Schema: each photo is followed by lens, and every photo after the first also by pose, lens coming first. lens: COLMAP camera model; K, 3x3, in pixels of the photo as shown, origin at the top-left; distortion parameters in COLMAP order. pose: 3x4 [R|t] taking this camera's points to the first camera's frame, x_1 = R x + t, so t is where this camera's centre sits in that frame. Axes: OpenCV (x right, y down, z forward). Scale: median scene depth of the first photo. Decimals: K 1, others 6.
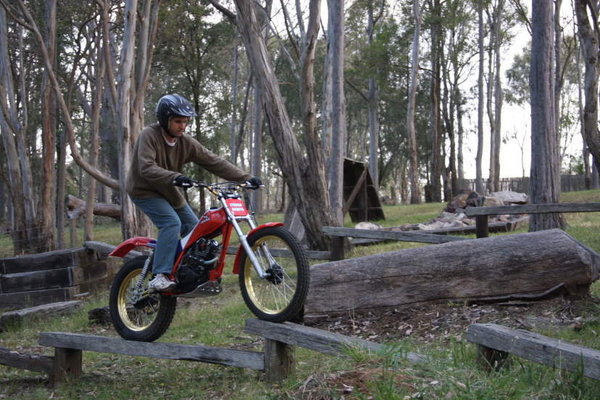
lens RADIAL K [[1271.9, 0, 299.2], [0, 1271.9, 200.3], [0, 0, 1]] dist [0.024133, 0.000000]
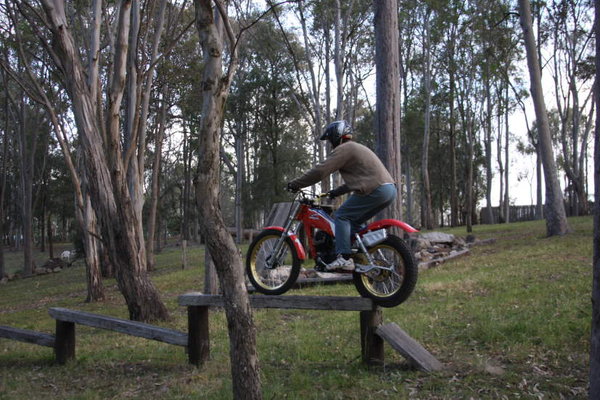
lens RADIAL K [[778.6, 0, 299.4], [0, 778.6, 199.6], [0, 0, 1]] dist [-0.160987, 0.000000]
pose [[0.987330, -0.011662, -0.158249, 0.470486], [0.008432, 0.999742, -0.021068, -0.070625], [0.158454, 0.019467, 0.987174, 0.938605]]
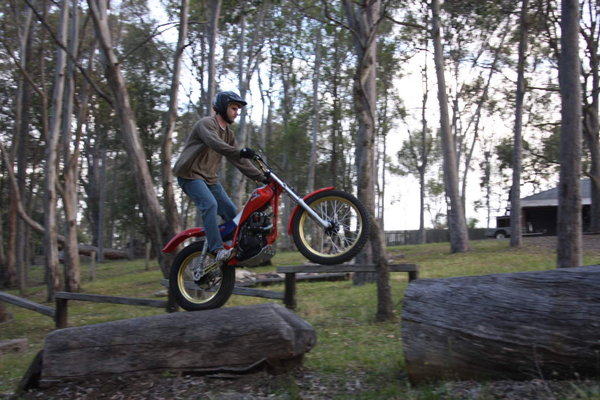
lens RADIAL K [[933.7, 0, 301.4], [0, 933.7, 200.4], [0, 0, 1]] dist [-0.074631, 0.000000]
pose [[0.998616, 0.018665, 0.049175, 0.185364], [-0.016367, 0.998774, -0.046726, -0.025337], [-0.049987, 0.045857, 0.997697, 0.232136]]
